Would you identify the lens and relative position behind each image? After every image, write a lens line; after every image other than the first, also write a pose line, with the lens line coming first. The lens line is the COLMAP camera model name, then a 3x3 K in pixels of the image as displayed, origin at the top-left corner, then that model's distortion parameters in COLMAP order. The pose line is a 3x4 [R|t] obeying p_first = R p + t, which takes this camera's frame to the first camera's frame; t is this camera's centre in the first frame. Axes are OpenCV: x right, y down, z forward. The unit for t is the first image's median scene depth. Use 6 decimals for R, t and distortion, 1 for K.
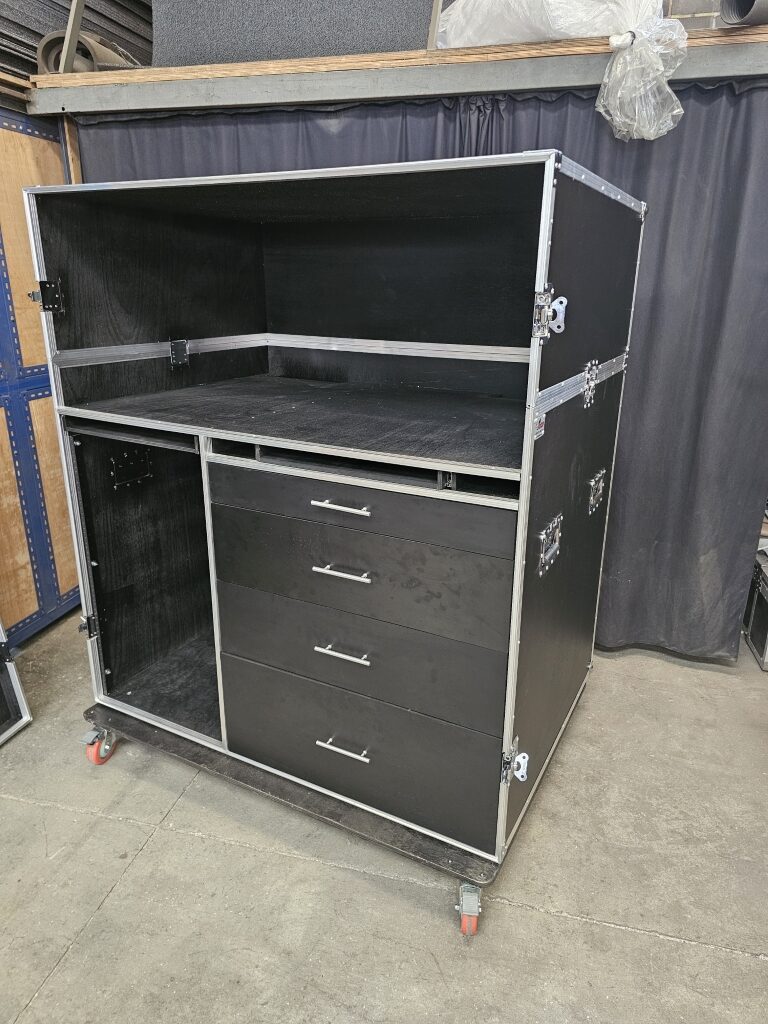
lens RADIAL K [[688.9, 0, 398.4], [0, 688.9, 510.3], [0, 0, 1]] dist [0.035599, -0.035128]
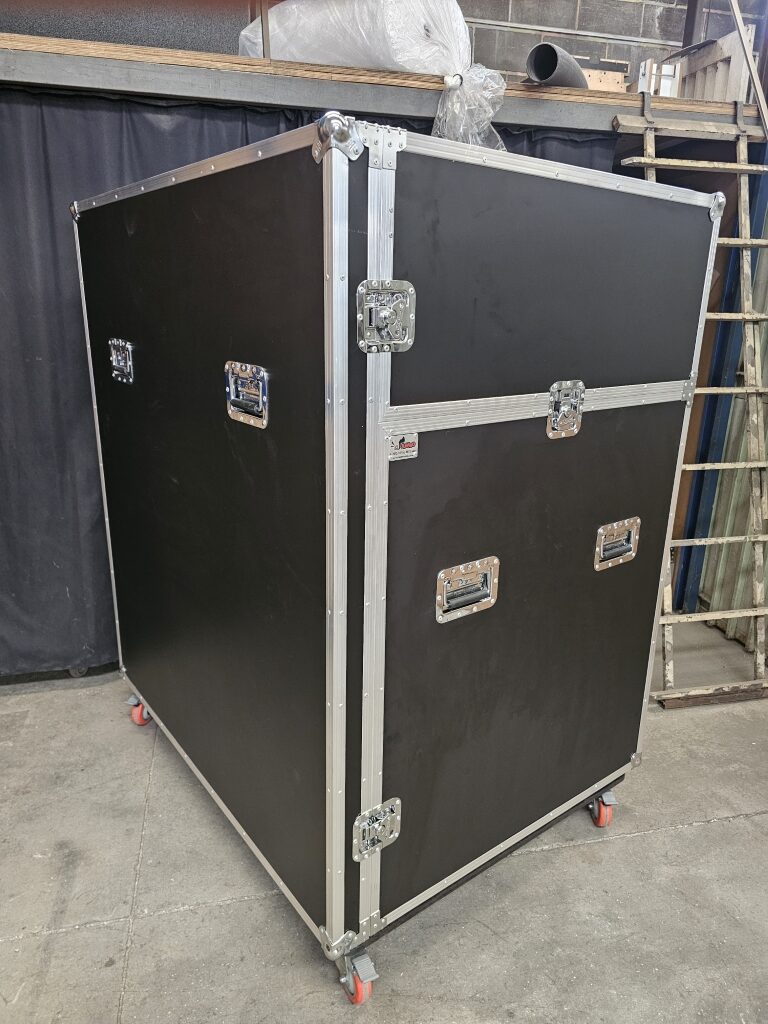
lens RADIAL K [[688.9, 0, 400.0], [0, 688.9, 514.2], [0, 0, 1]] dist [0.035599, -0.035128]
pose [[0.886194, -0.124868, 0.446170, -0.321895], [0.129399, 0.991382, 0.020438, -0.012845], [-0.444877, 0.039622, 0.894715, 0.053239]]
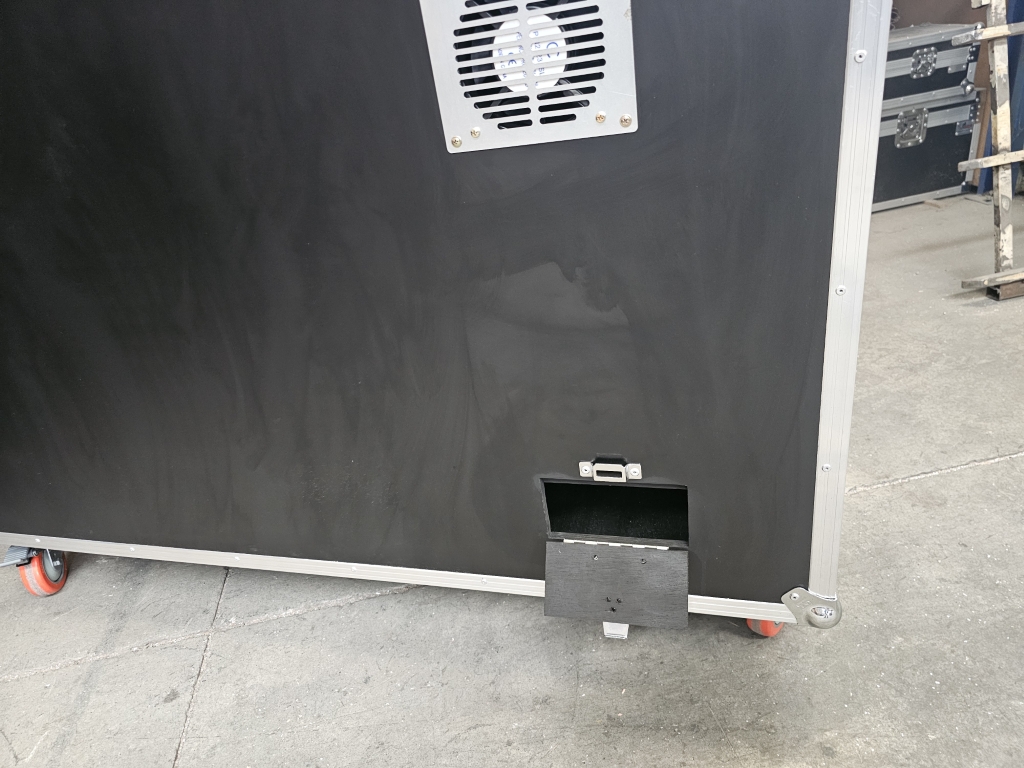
lens RADIAL K [[688.9, 0, 513.4], [0, 688.9, 377.4], [0, 0, 1]] dist [0.035599, -0.035128]
pose [[0.909734, -0.308048, 0.278371, -0.184211], [0.267765, 0.947704, 0.173667, 0.192860], [-0.317311, -0.083452, 0.944642, 0.341067]]
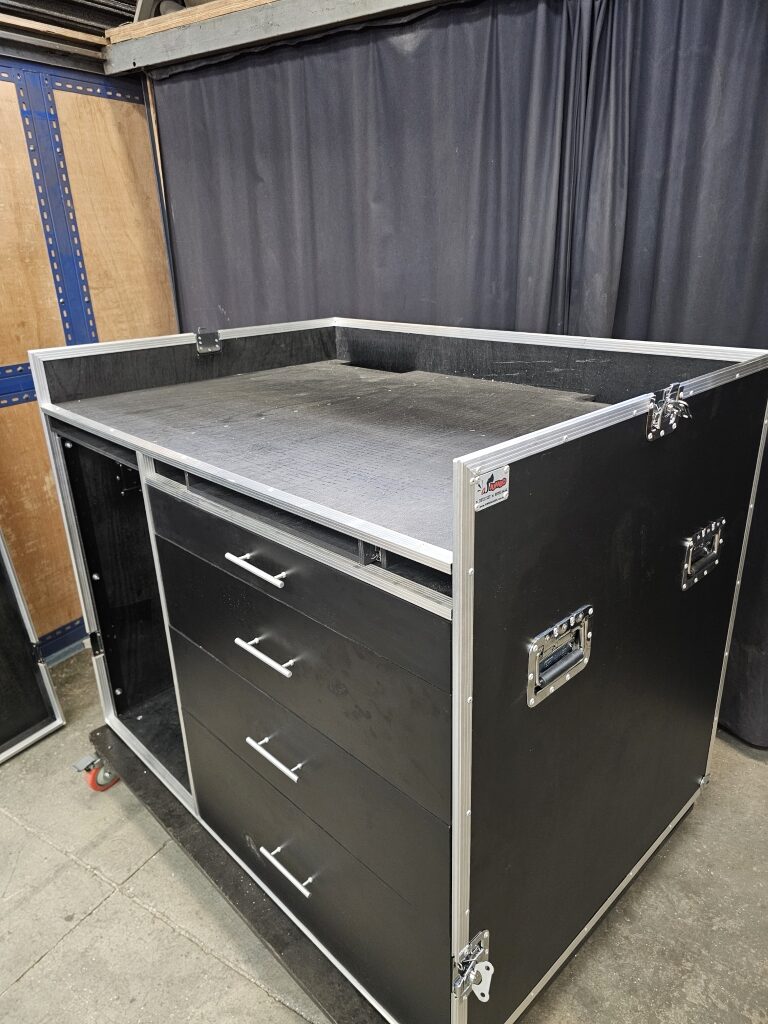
lens RADIAL K [[688.9, 0, 393.6], [0, 688.9, 514.7], [0, 0, 1]] dist [0.035599, -0.035128]
pose [[0.948232, 0.078809, -0.307646, 0.188520], [-0.062384, 0.996069, 0.062881, -0.079708], [0.311392, -0.040433, 0.949421, 0.252330]]
